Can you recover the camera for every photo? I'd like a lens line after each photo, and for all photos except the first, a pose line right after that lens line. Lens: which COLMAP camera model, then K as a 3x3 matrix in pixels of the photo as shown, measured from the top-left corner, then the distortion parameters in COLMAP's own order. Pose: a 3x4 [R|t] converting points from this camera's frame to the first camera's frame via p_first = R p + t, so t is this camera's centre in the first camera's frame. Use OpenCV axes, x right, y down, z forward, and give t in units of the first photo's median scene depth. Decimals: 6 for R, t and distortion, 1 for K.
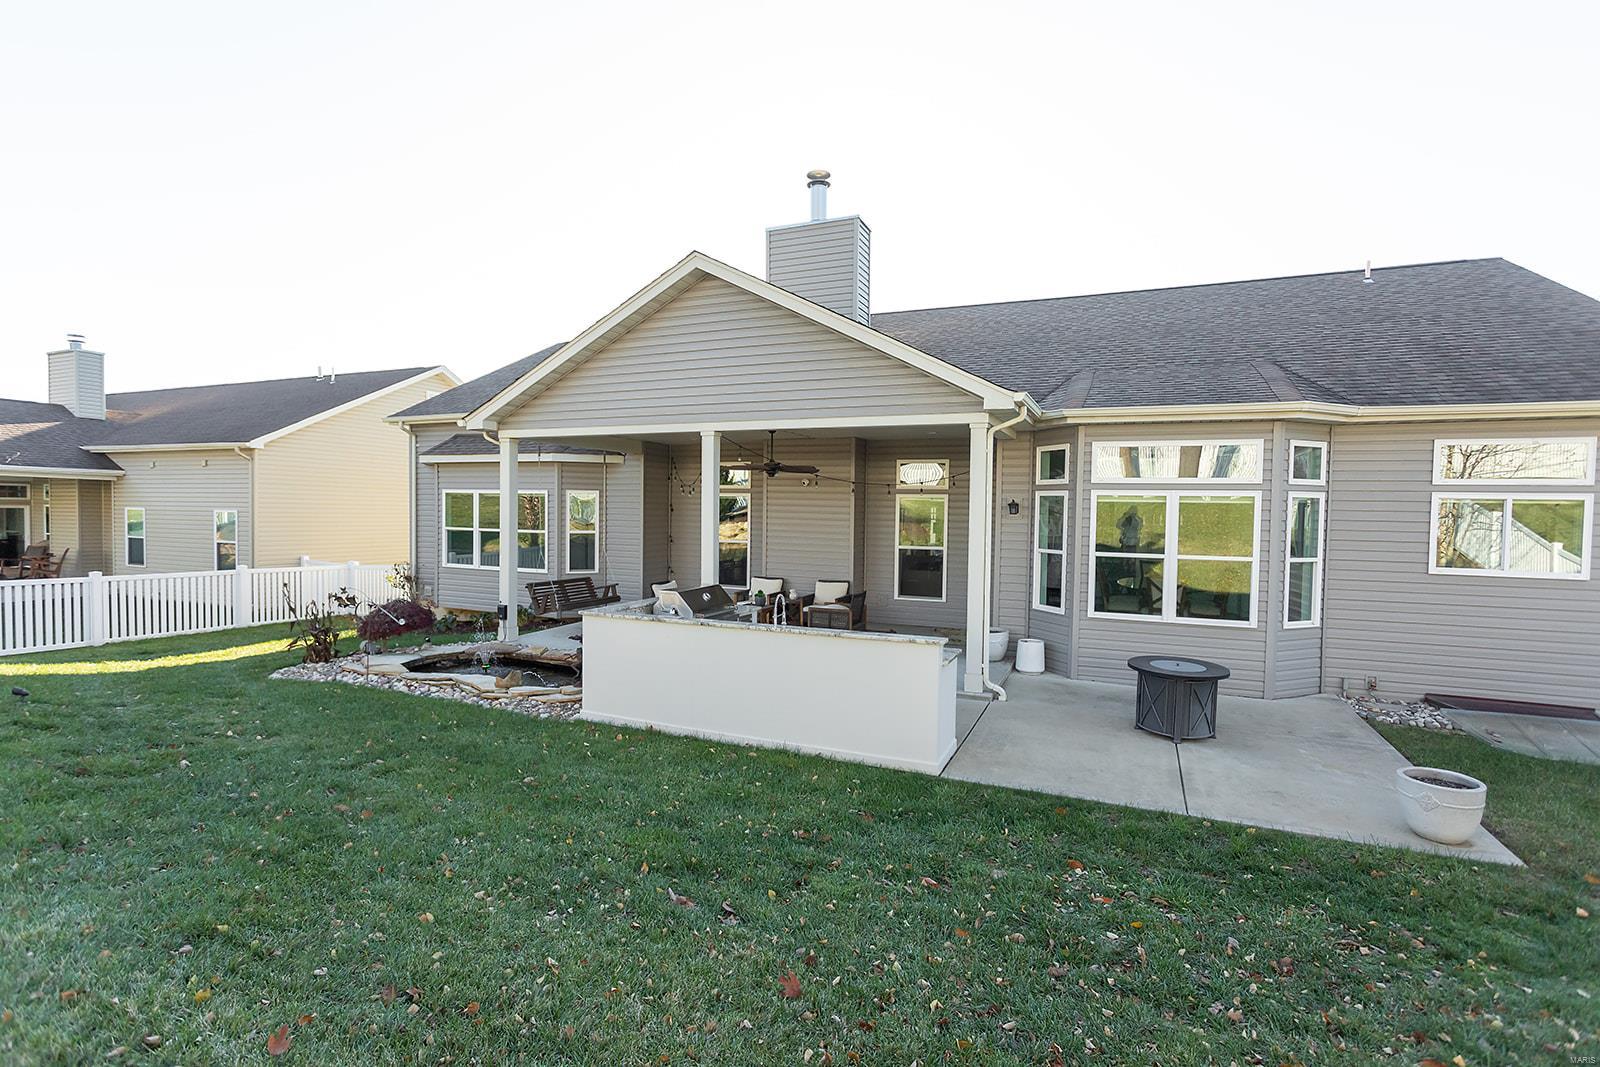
lens RADIAL K [[757.3, 0, 810.4], [0, 757.3, 529.7], [0, 0, 1]] dist [-0.018752, 0.007647]
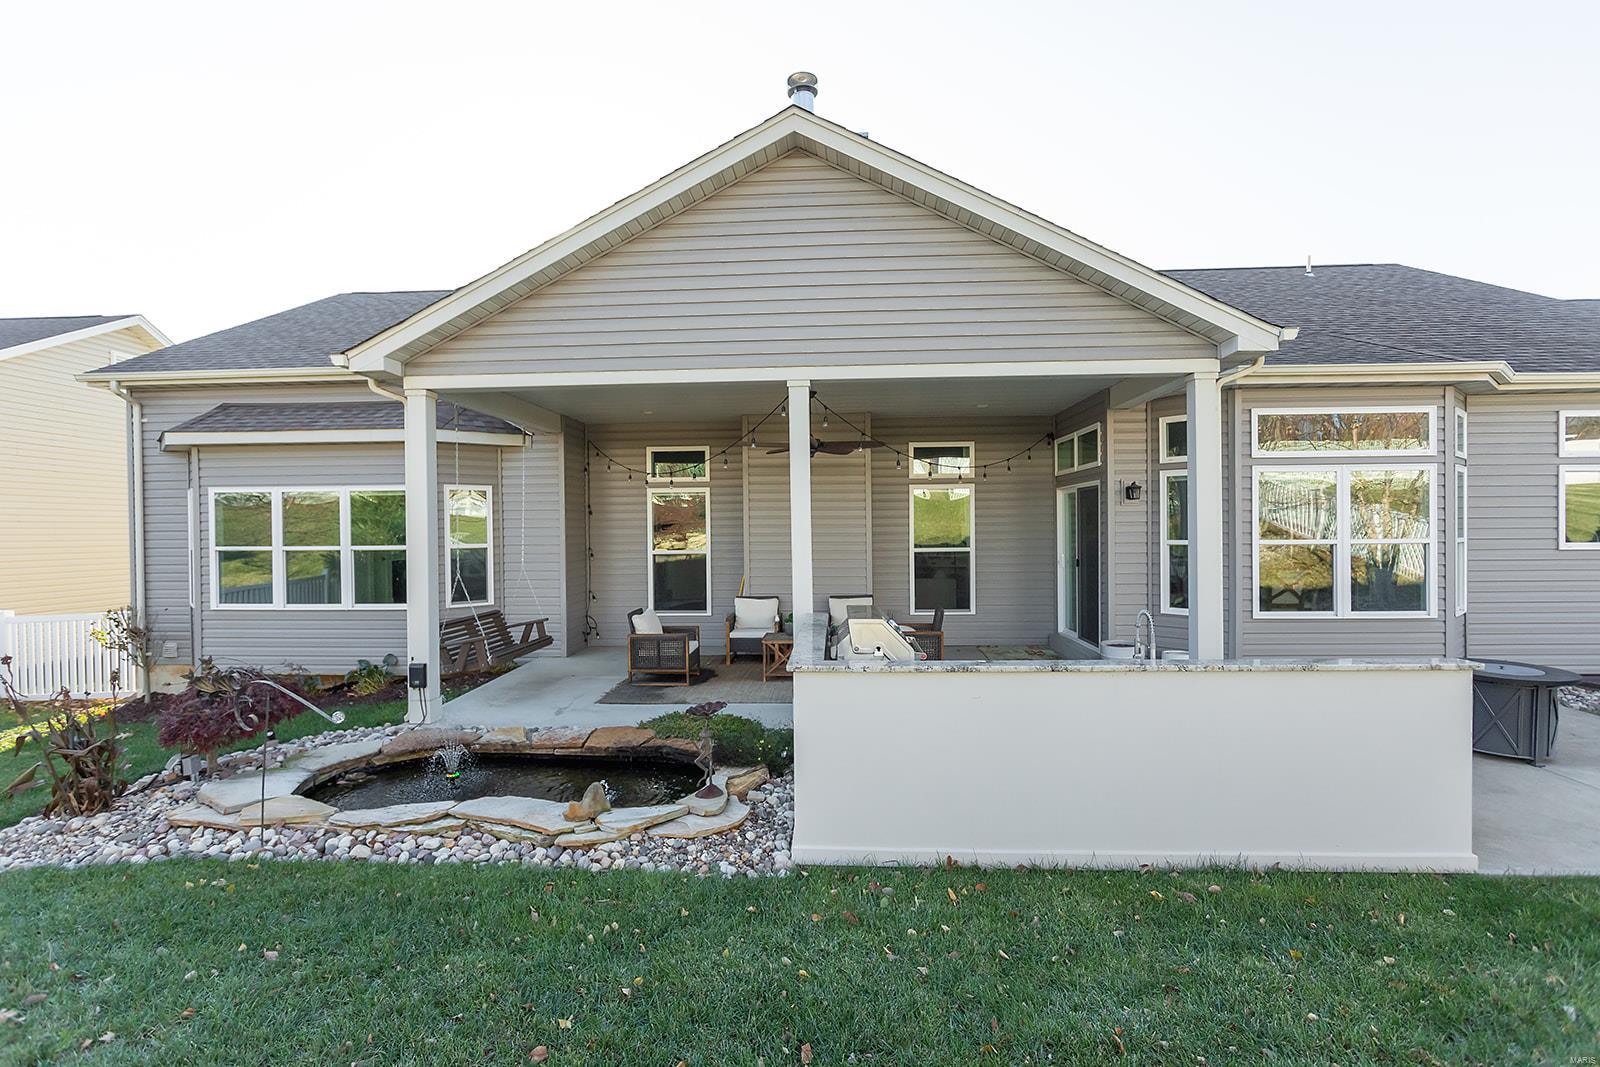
lens RADIAL K [[757.3, 0, 792.5], [0, 757.3, 536.9], [0, 0, 1]] dist [-0.018752, 0.007647]
pose [[0.939033, -0.028890, 0.342610, -0.337275], [0.033737, 0.999397, -0.008196, 0.012979], [-0.342167, 0.019255, 0.939442, 0.333878]]
